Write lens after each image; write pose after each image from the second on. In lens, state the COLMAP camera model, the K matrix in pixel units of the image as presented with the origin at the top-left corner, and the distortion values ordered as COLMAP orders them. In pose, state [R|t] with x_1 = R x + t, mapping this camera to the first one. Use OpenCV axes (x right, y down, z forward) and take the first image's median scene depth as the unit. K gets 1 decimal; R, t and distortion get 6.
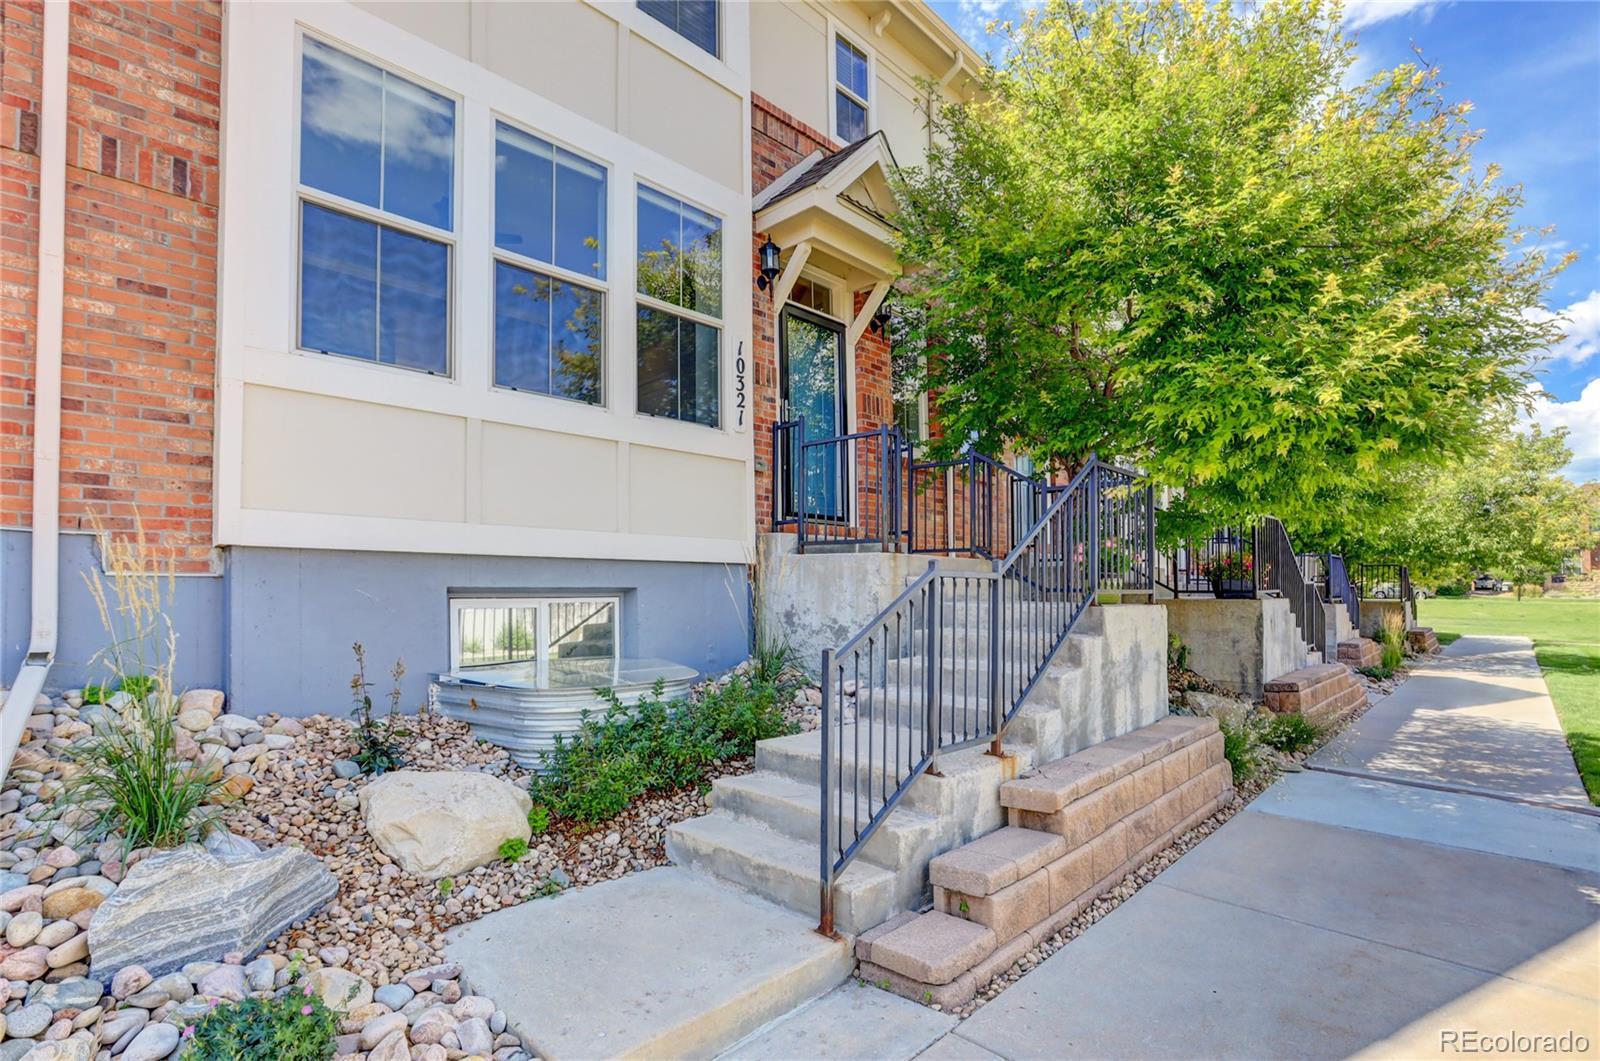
lens RADIAL K [[745.0, 0, 798.8], [0, 745.0, 587.4], [0, 0, 1]] dist [-0.060896, 0.015859]
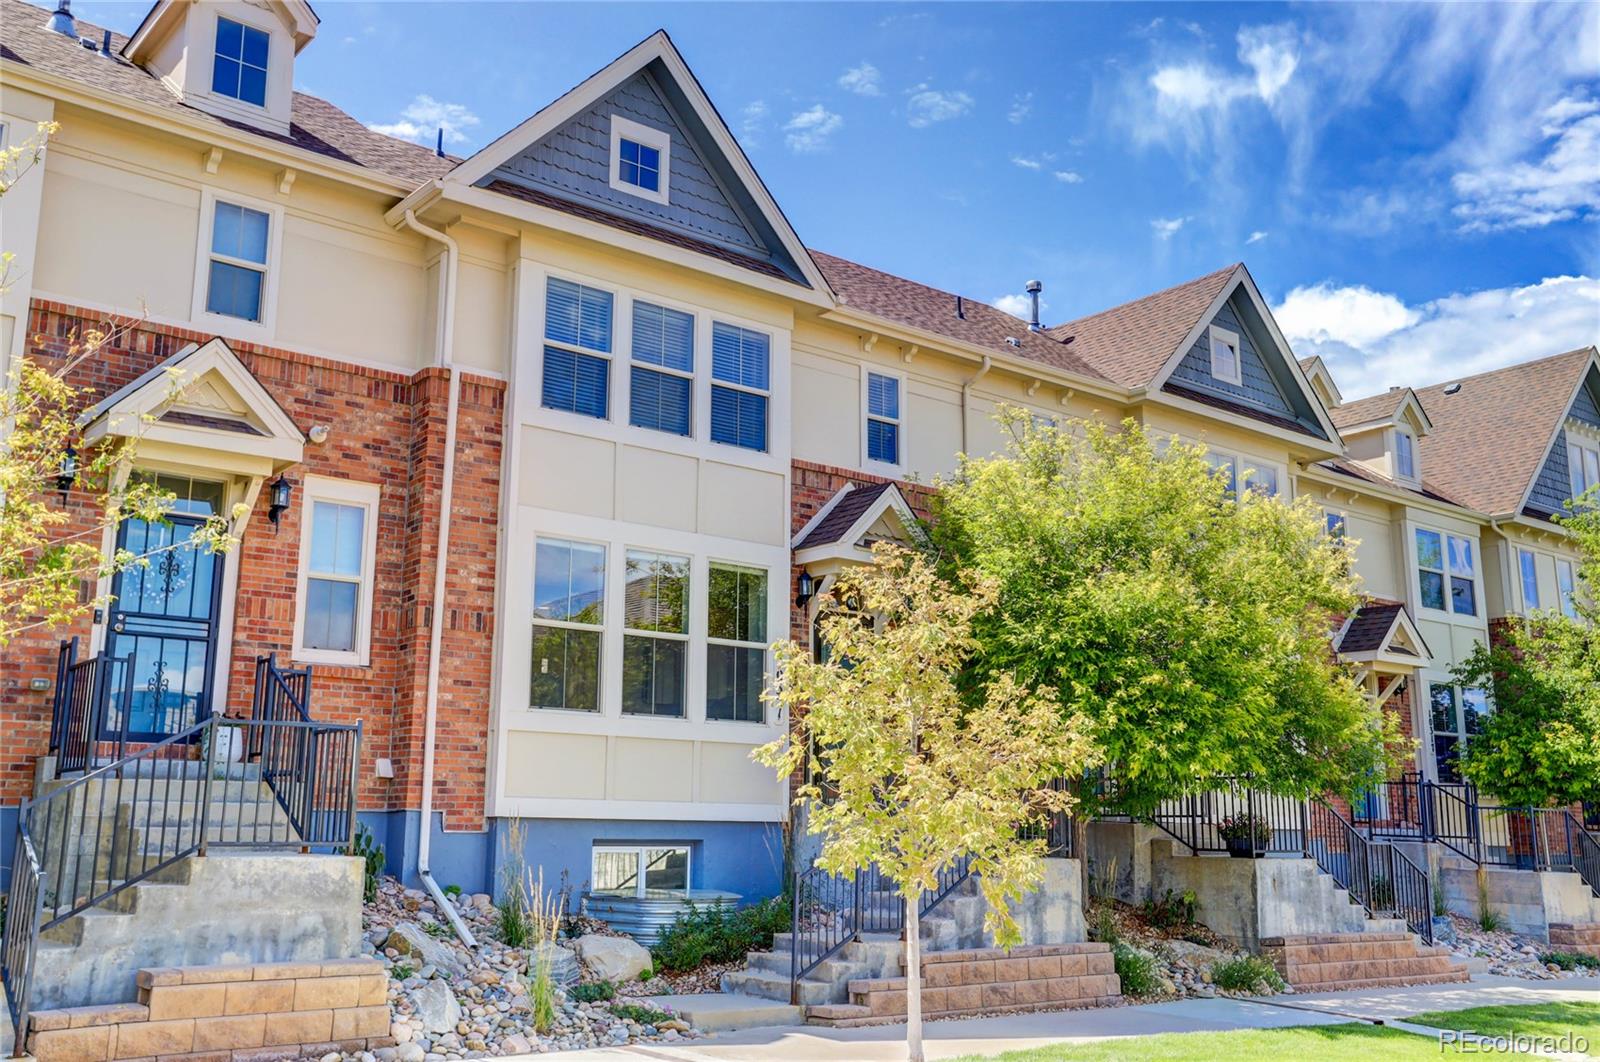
lens RADIAL K [[1553.8, 0, 800.0], [0, 1553.8, 531.0], [0, 0, 1]] dist [0.017261, -0.000136]
pose [[0.993003, -0.007241, -0.117868, 0.440905], [-0.014745, 0.982704, -0.184594, -0.046742], [0.117166, 0.185040, 0.975721, -2.723583]]
